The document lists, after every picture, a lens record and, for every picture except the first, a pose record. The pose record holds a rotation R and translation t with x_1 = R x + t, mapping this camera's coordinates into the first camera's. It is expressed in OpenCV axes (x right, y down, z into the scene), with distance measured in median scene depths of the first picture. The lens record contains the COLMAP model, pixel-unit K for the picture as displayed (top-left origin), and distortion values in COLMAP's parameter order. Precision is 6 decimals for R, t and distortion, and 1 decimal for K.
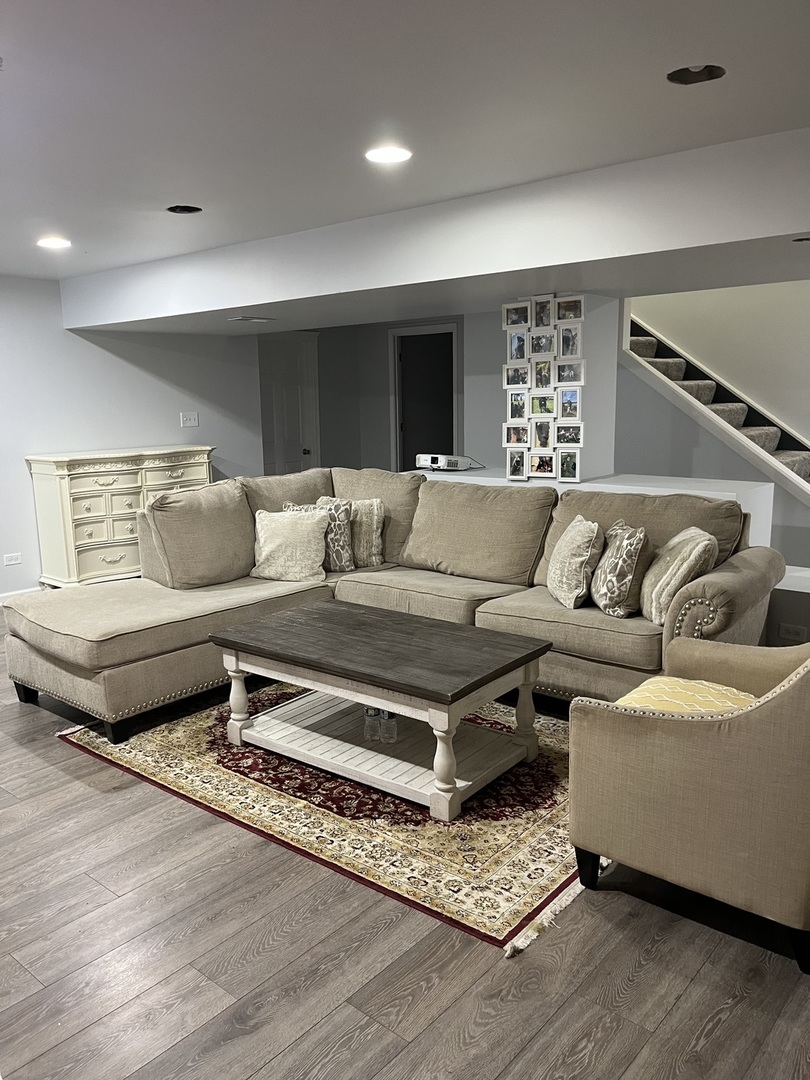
lens RADIAL K [[817.7, 0, 402.1], [0, 817.7, 539.8], [0, 0, 1]] dist [0.042874, 0.000797]
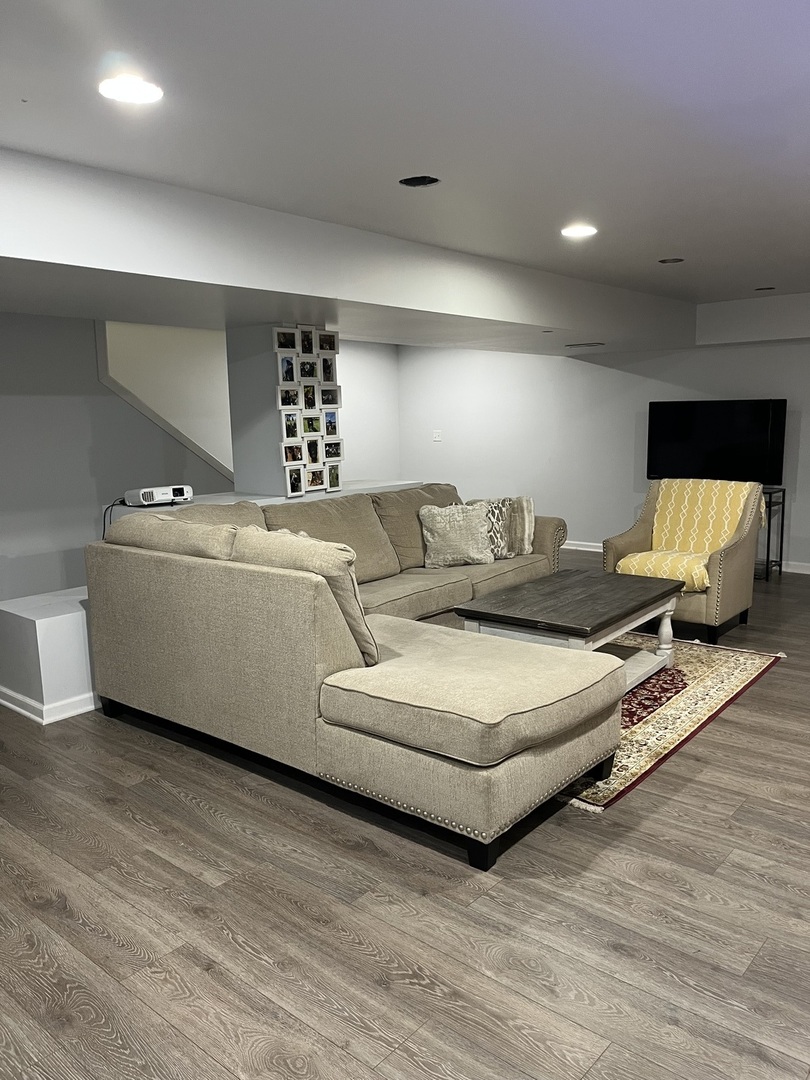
lens RADIAL K [[817.7, 0, 401.1], [0, 817.7, 541.5], [0, 0, 1]] dist [0.042874, 0.000797]
pose [[-0.004821, -0.130941, 0.991378, -0.933433], [0.193572, 0.972516, 0.129391, -0.129983], [-0.981074, 0.192527, 0.020658, 0.883306]]
